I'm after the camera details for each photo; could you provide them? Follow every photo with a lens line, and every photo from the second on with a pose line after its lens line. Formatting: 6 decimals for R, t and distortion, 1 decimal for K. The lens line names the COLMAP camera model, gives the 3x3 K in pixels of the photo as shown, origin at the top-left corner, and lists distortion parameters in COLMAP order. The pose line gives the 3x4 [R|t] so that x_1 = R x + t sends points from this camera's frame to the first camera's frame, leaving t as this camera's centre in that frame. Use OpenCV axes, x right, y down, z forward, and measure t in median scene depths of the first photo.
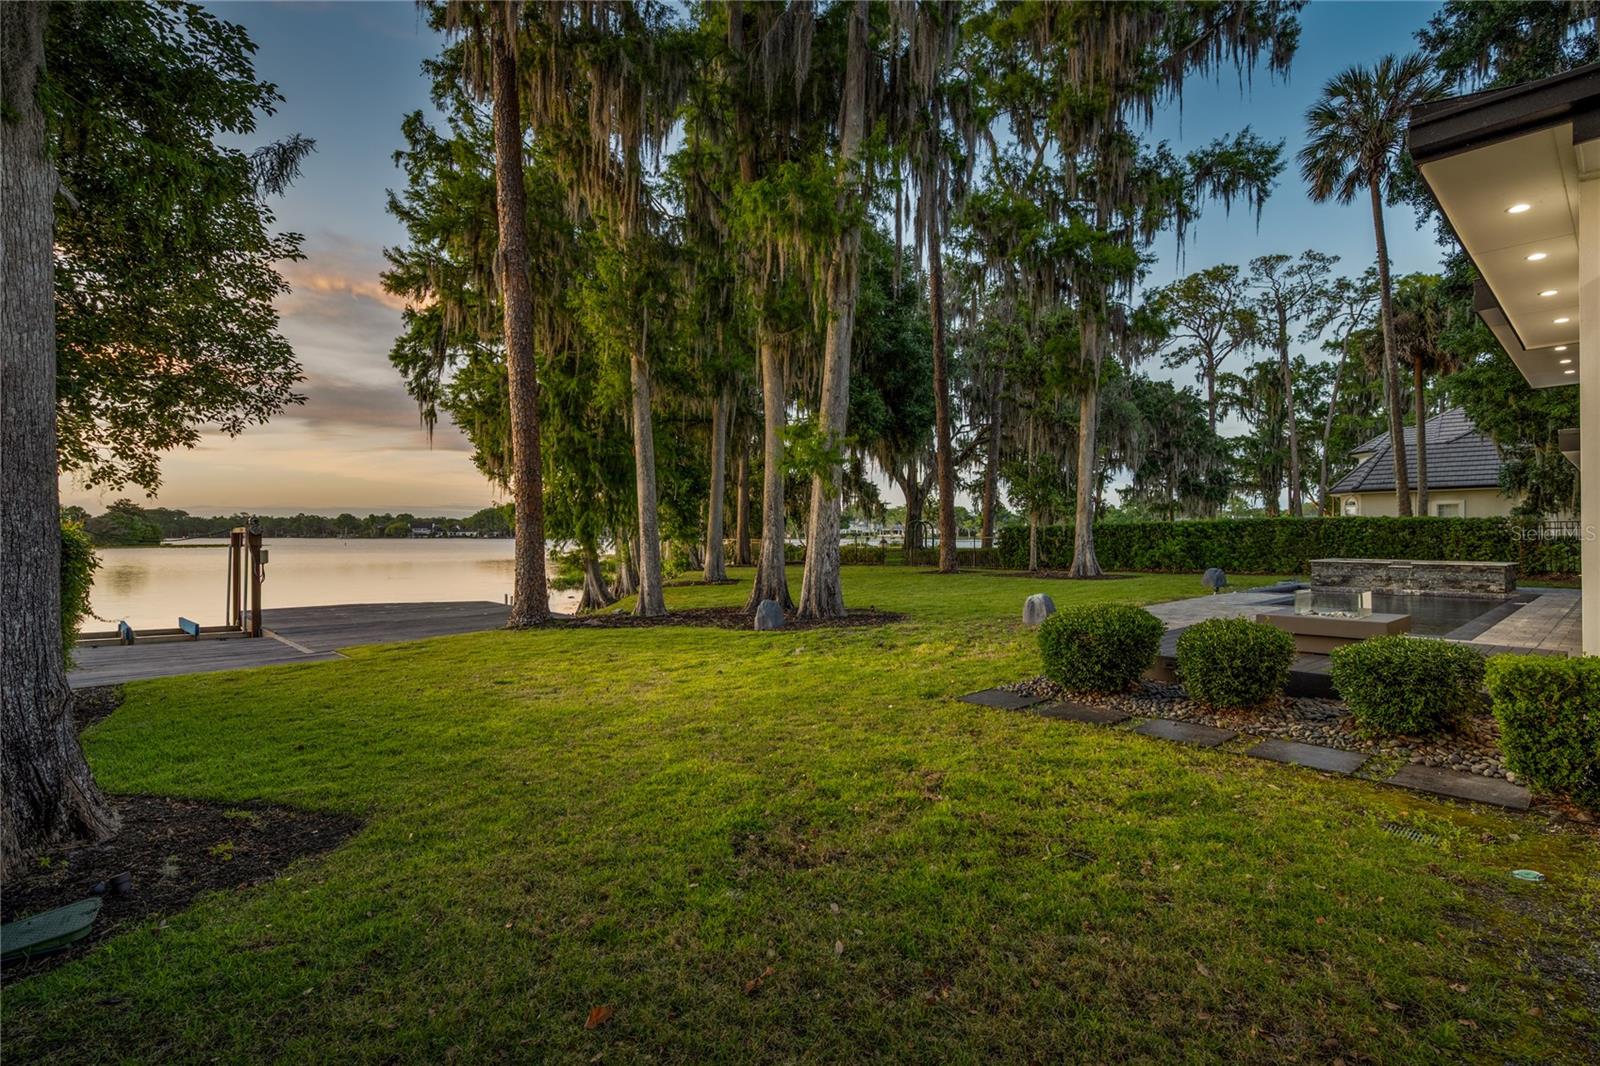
lens RADIAL K [[764.4, 0, 802.7], [0, 764.4, 533.7], [0, 0, 1]] dist [-0.001734, -0.000228]
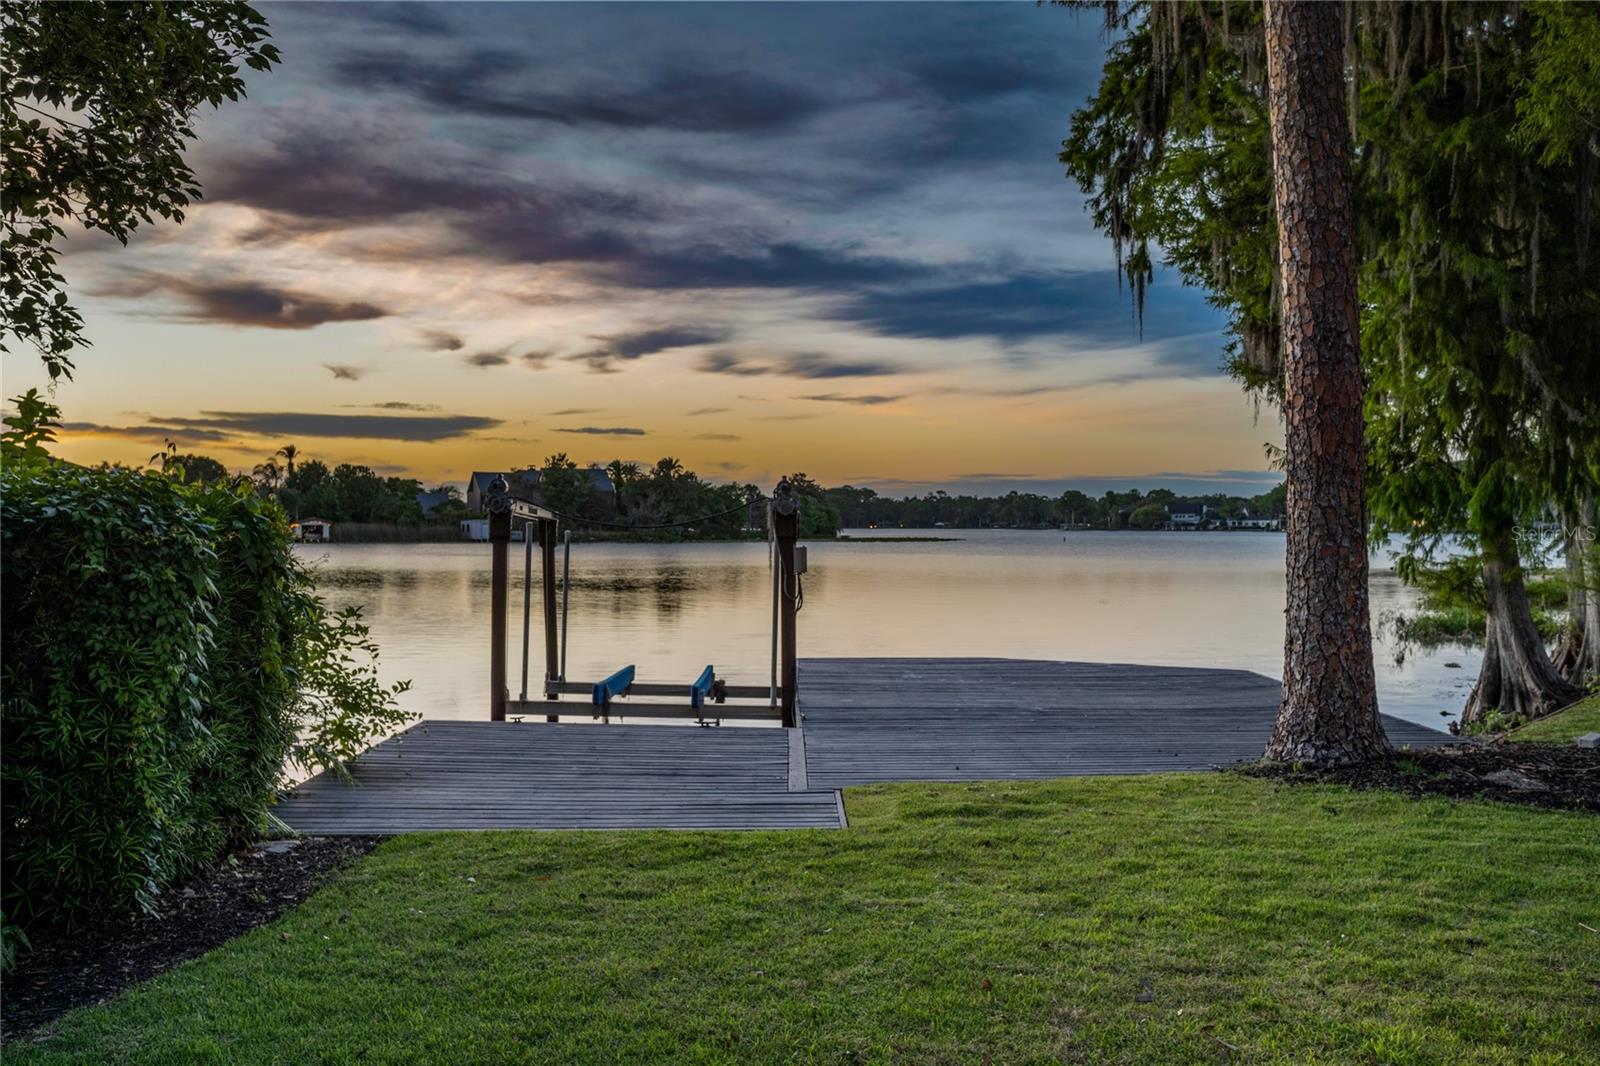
lens RADIAL K [[1370.1, 0, 801.1], [0, 1370.1, 532.9], [0, 0, 1]] dist [0.010318, -0.001306]
pose [[0.738250, 0.006671, -0.674495, -0.065609], [-0.002081, 0.999969, 0.007613, 0.003554], [0.674524, -0.004217, 0.738240, 0.225685]]
